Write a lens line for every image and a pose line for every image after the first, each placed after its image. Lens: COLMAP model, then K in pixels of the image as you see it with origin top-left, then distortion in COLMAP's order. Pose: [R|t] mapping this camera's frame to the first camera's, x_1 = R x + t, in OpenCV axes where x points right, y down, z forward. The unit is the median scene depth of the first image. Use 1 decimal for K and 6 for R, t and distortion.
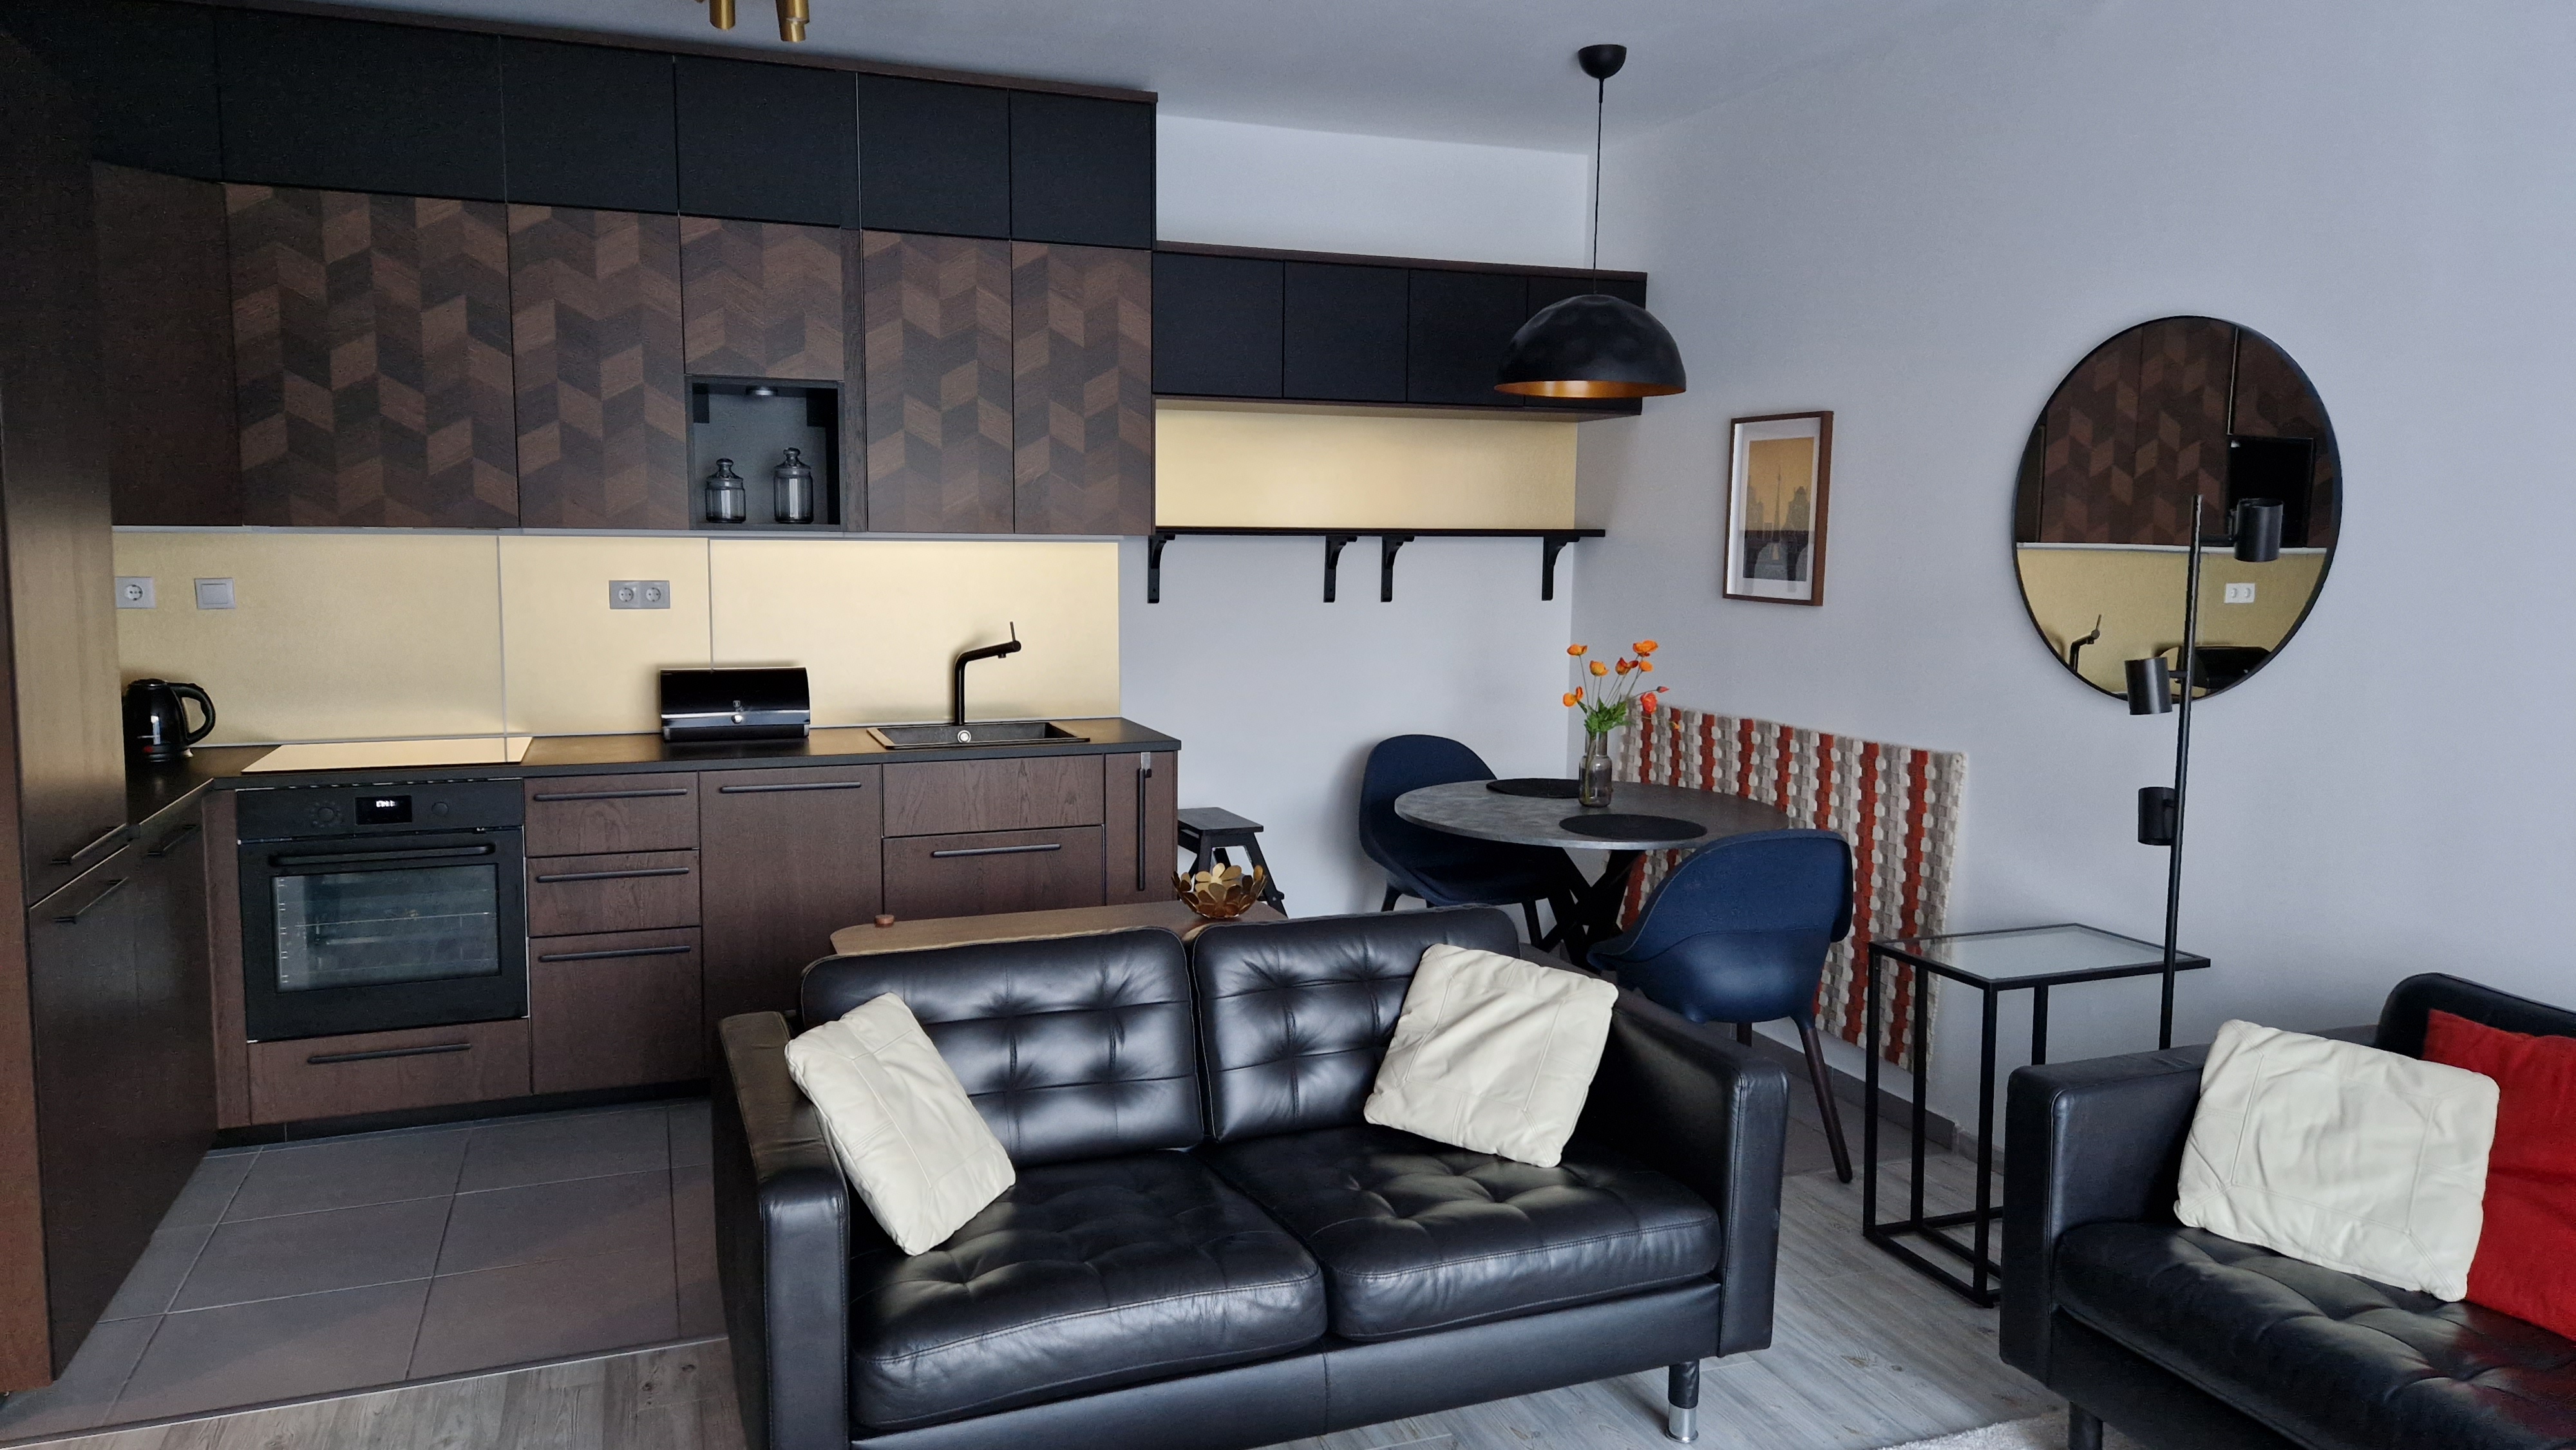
lens RADIAL K [[1729.2, 0, 1283.7], [0, 1729.2, 711.9], [0, 0, 1]] dist [0.060177, -0.040257]
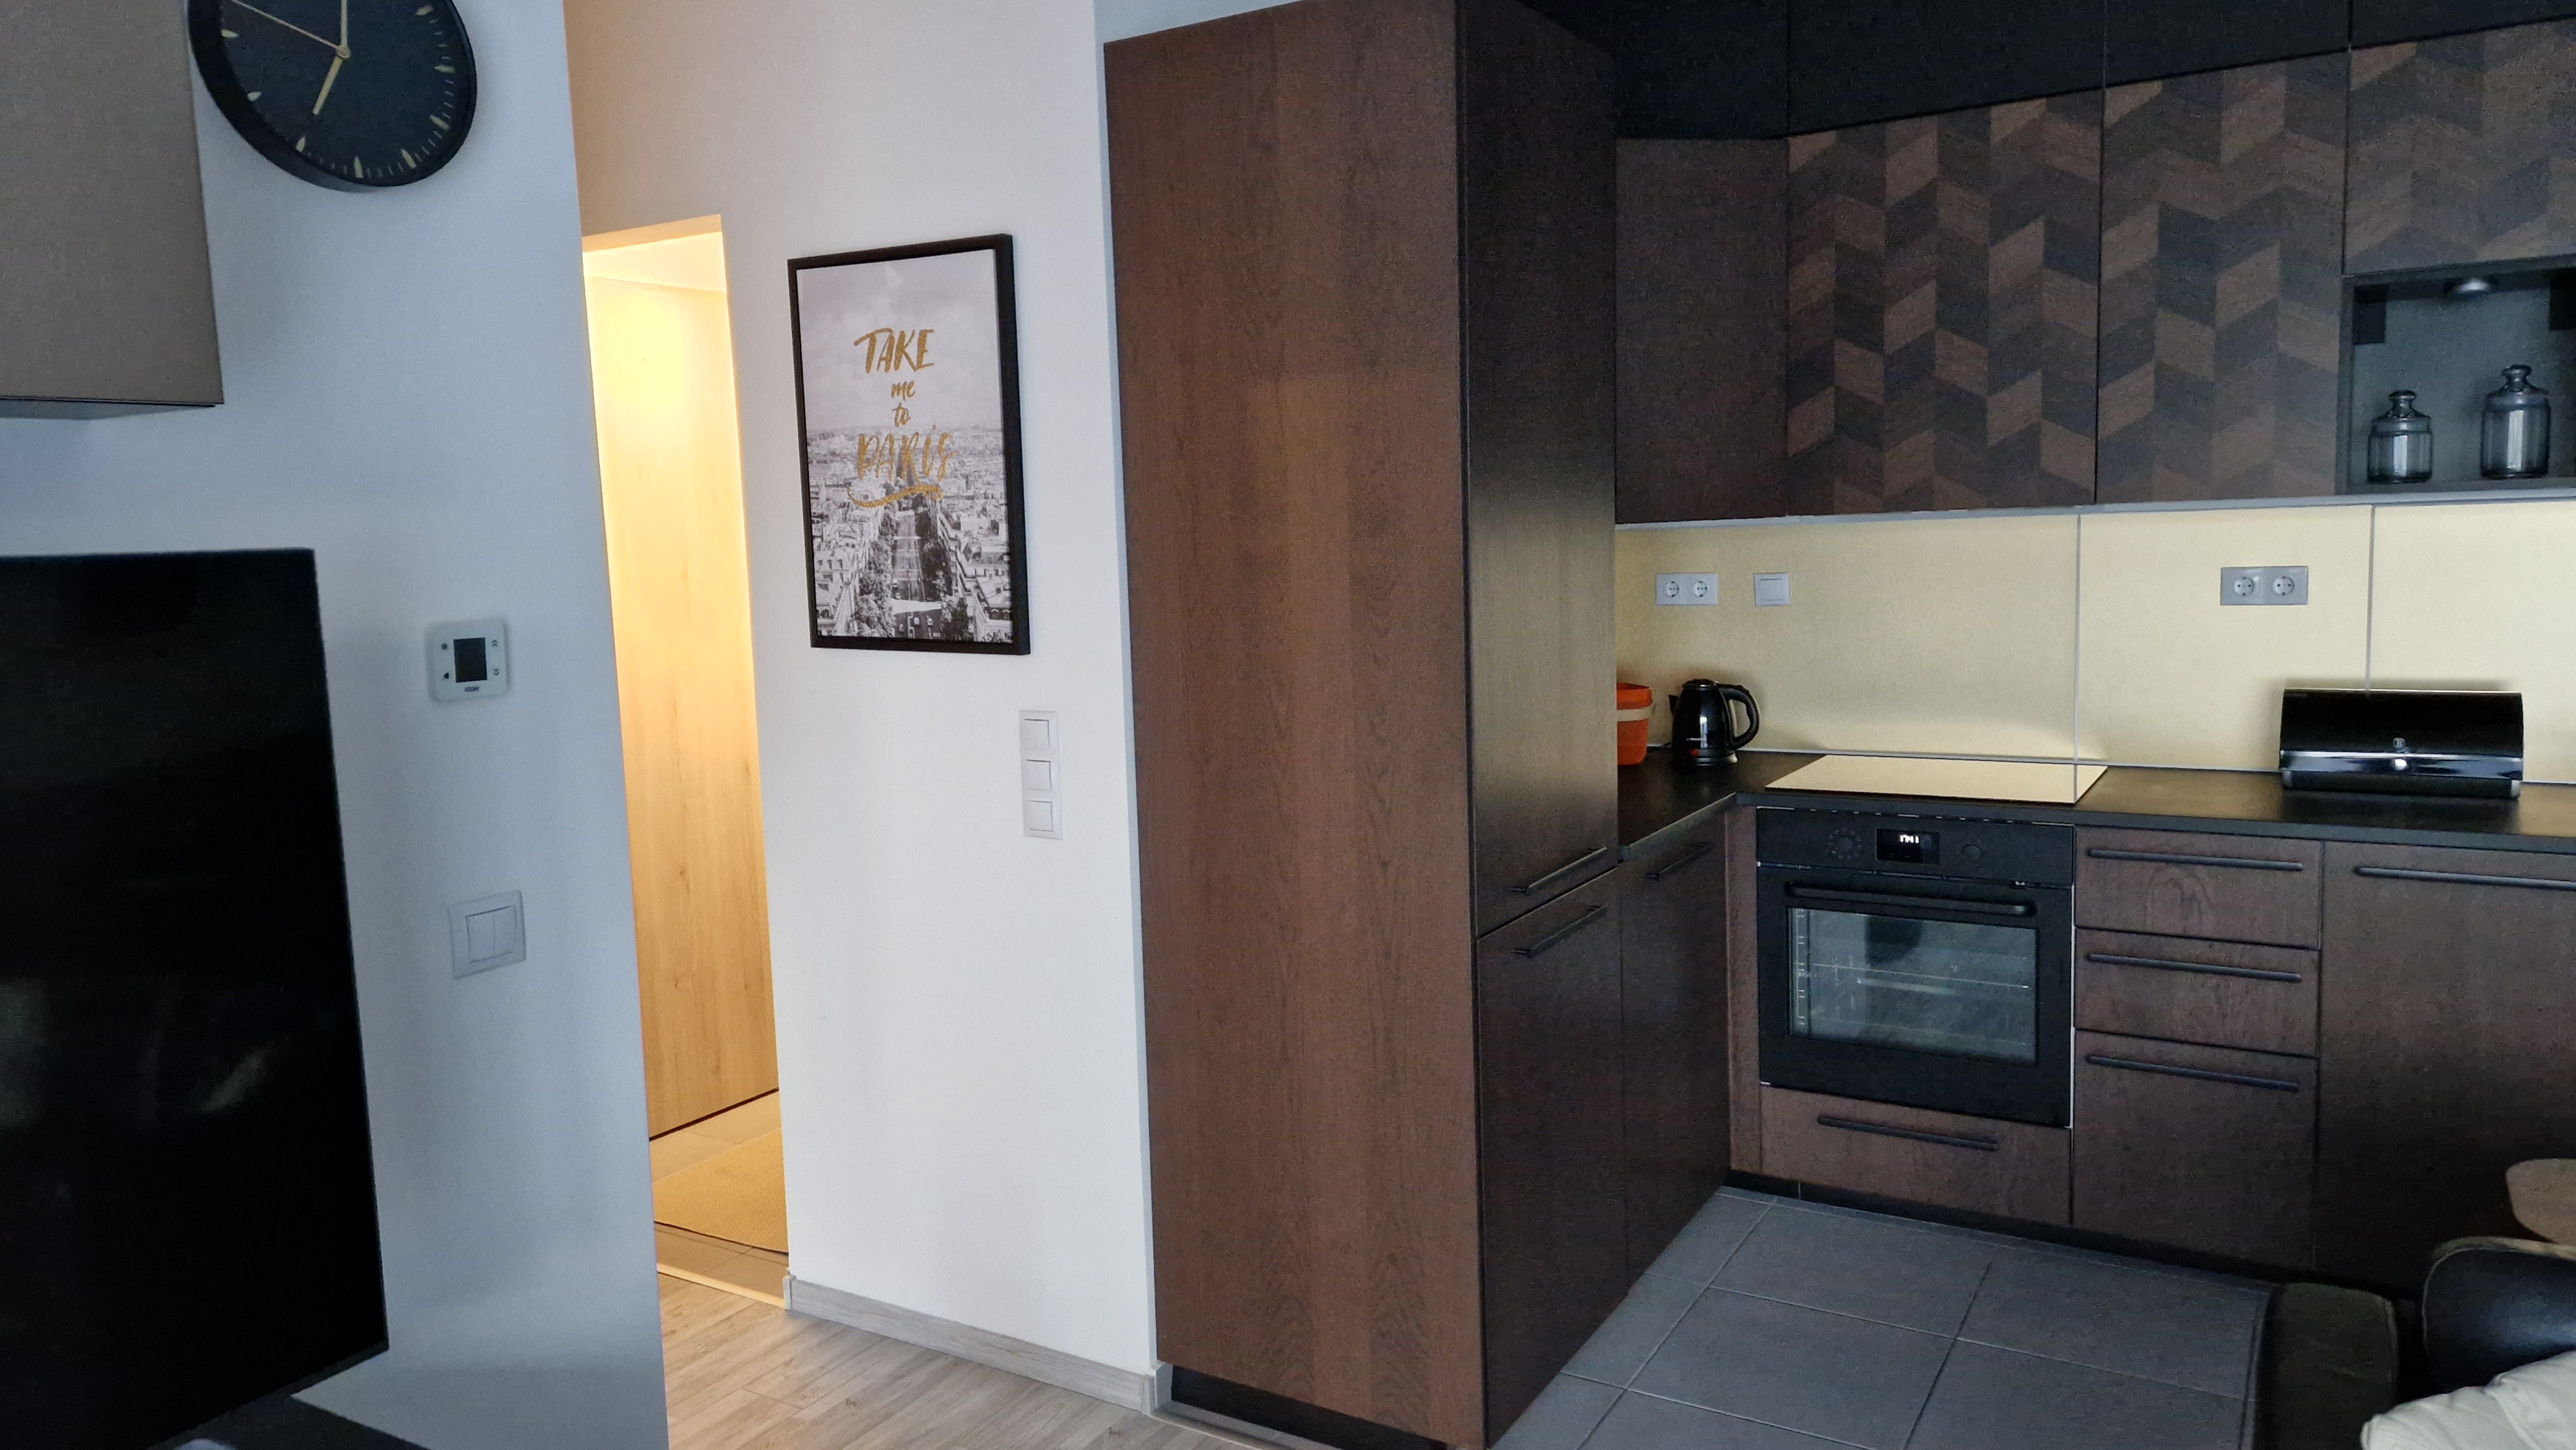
lens RADIAL K [[1729.2, 0, 1280.9], [0, 1729.2, 689.7], [0, 0, 1]] dist [0.060177, -0.040257]
pose [[0.616556, 0.046245, -0.785952, -0.039658], [-0.043741, 0.998744, 0.024452, -0.024565], [0.786095, 0.019302, 0.617804, 0.223145]]
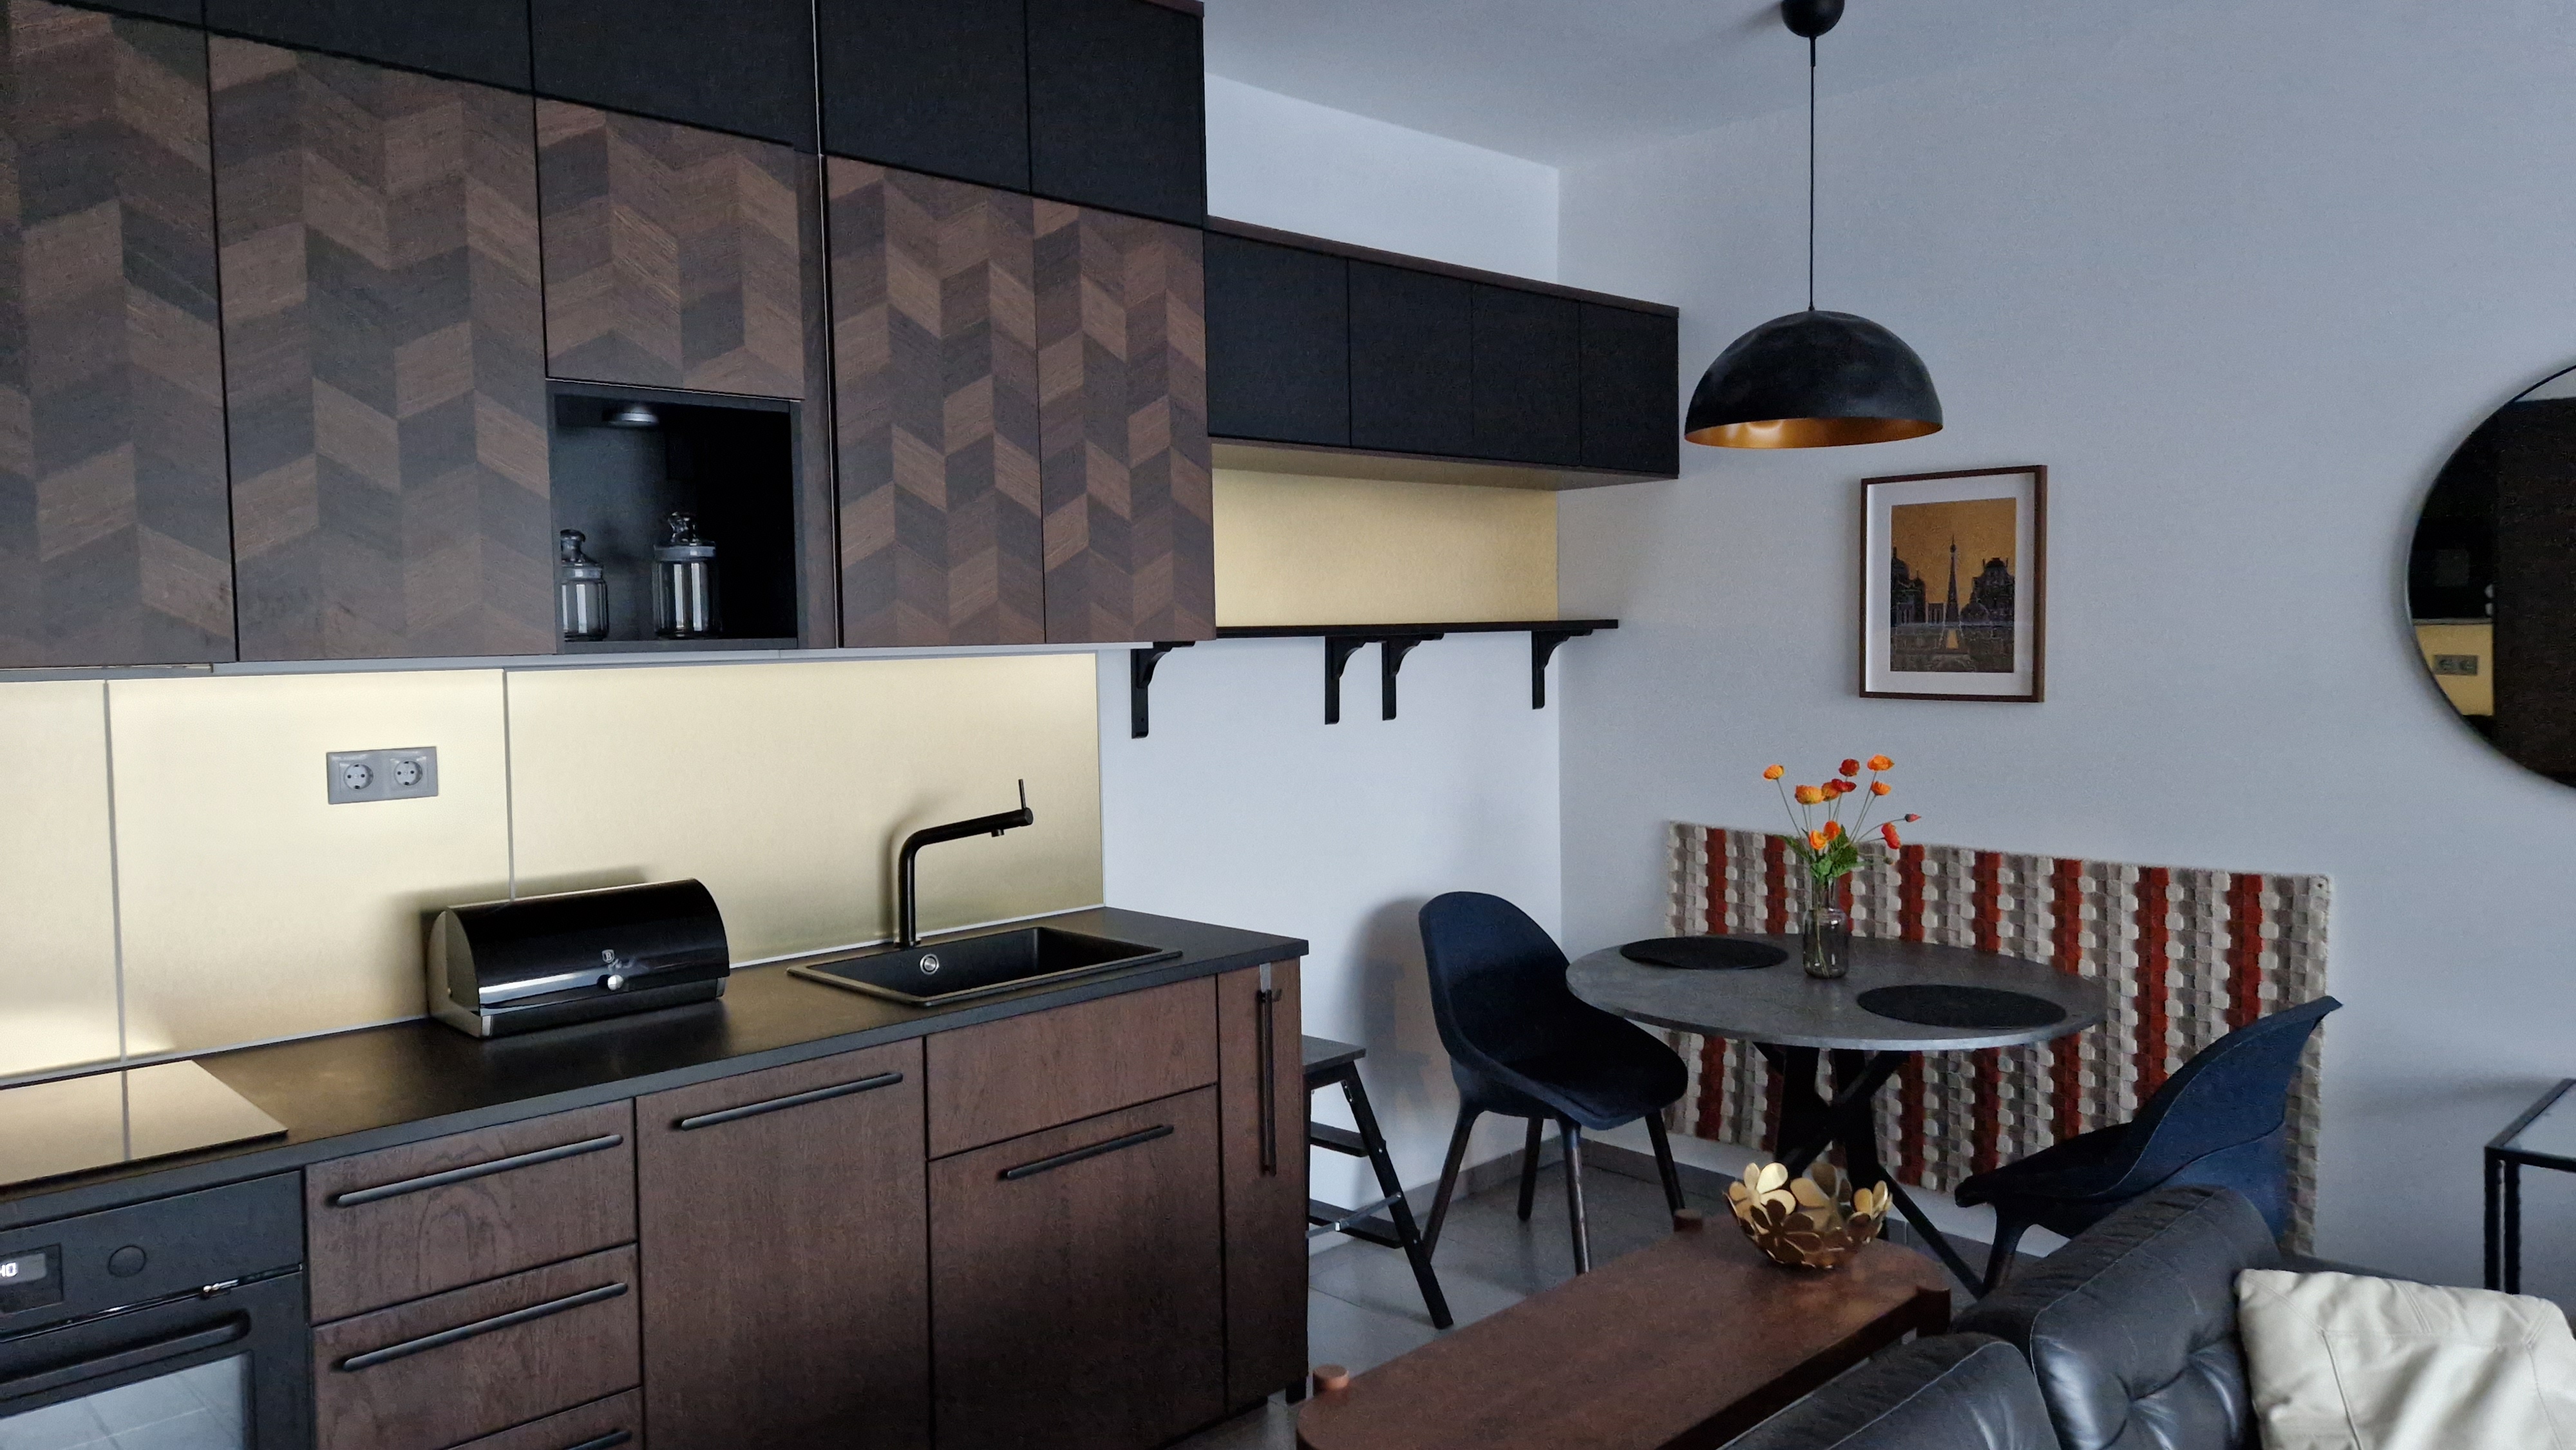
lens RADIAL K [[1729.2, 0, 1296.8], [0, 1729.2, 699.7], [0, 0, 1]] dist [0.060177, -0.040257]
pose [[0.916637, -0.042771, 0.397425, -0.349176], [0.068693, 0.996323, -0.051211, -0.045667], [-0.393773, 0.074243, 0.916204, 0.399927]]
